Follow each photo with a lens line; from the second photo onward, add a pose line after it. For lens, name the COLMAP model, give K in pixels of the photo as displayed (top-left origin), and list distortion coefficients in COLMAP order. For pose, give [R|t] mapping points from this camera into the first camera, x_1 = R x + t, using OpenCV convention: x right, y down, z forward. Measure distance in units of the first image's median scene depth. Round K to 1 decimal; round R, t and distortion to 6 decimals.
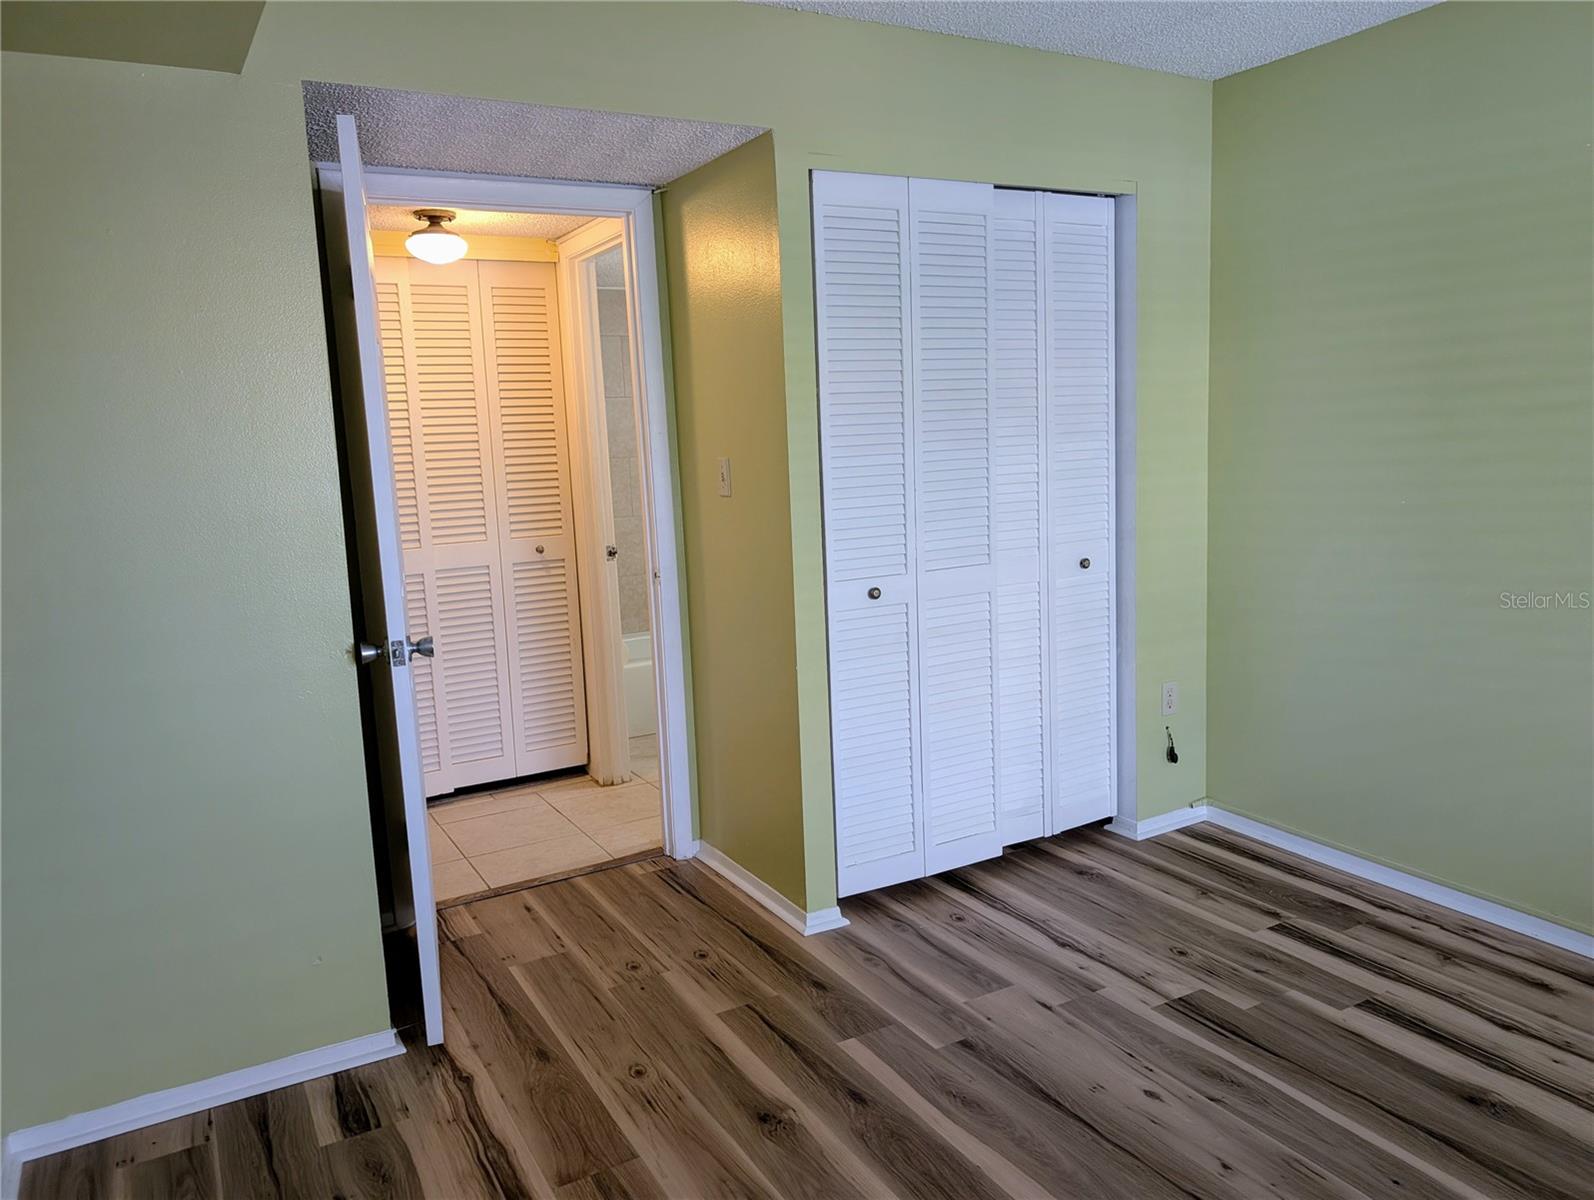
lens RADIAL K [[1139.8, 0, 792.0], [0, 1139.8, 598.0], [0, 0, 1]] dist [-0.001224, -0.001595]
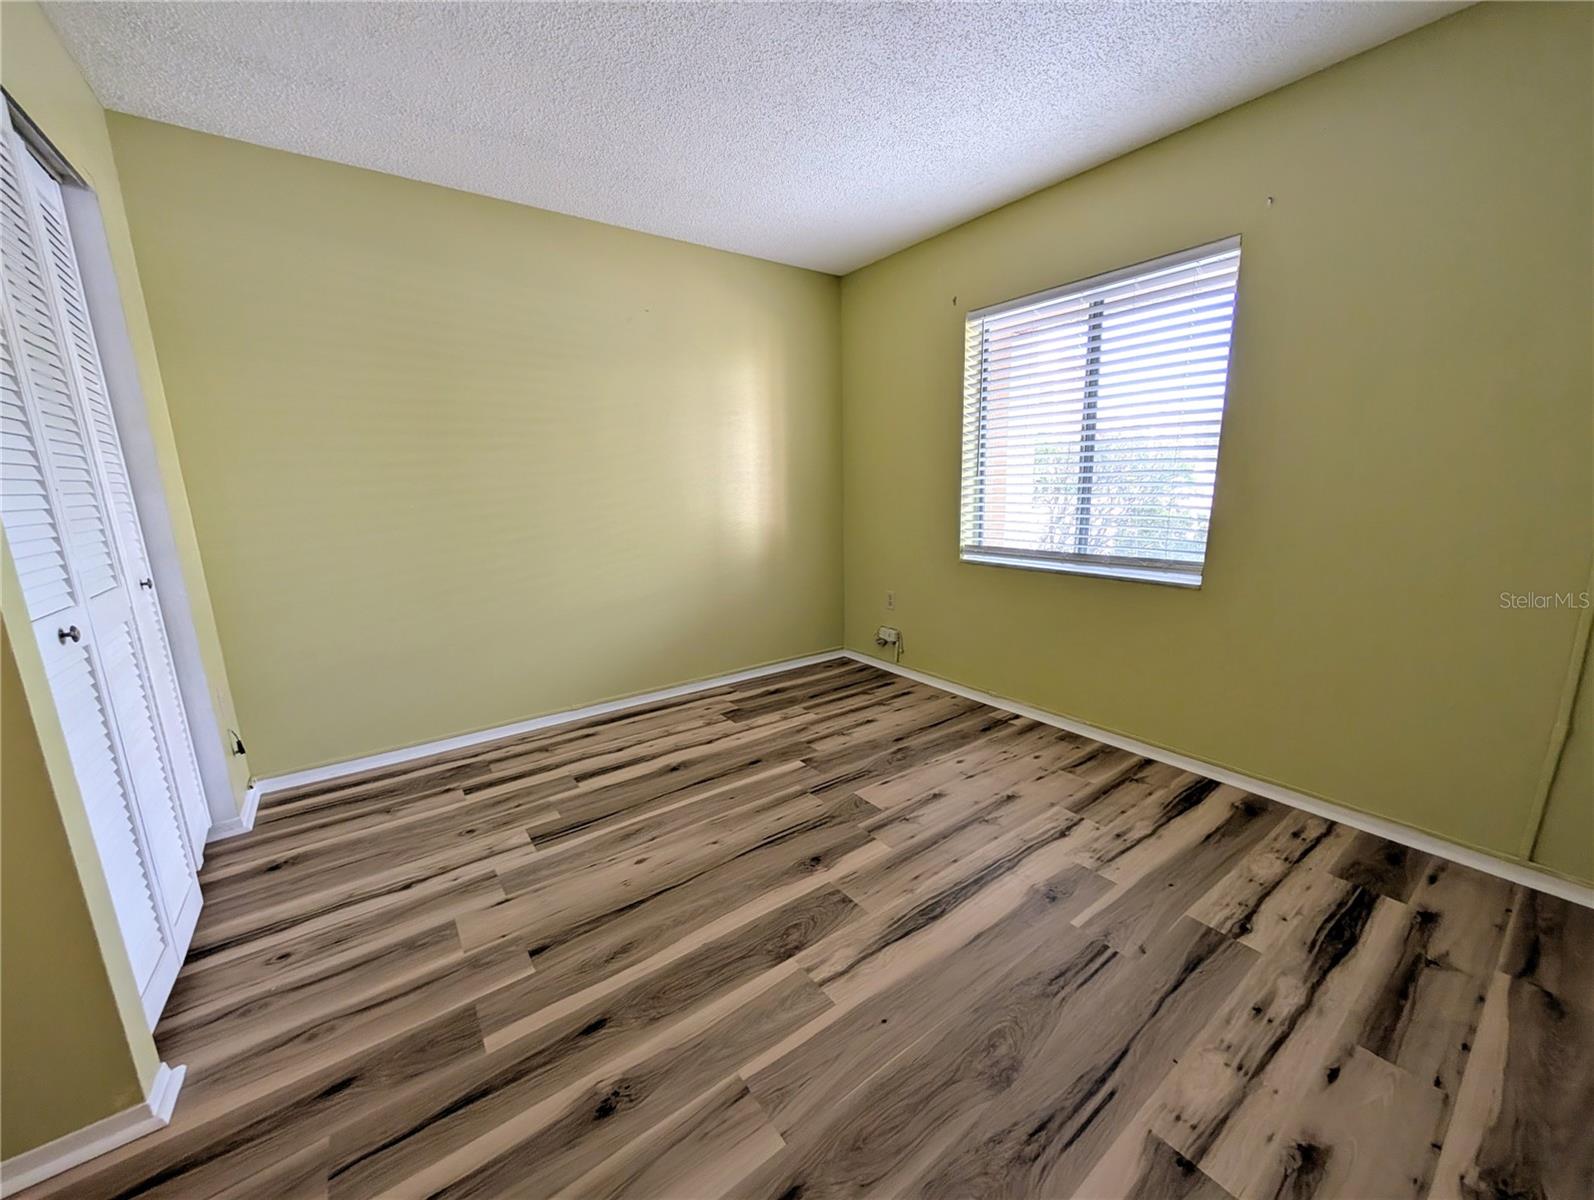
lens RADIAL K [[596.4, 0, 786.1], [0, 596.4, 602.6], [0, 0, 1]] dist [-0.009643, 0.000649]
pose [[-0.112080, -0.159673, 0.980787, -0.377744], [0.170350, 0.969307, 0.177271, -0.021180], [-0.978989, 0.186945, -0.081439, 0.654537]]
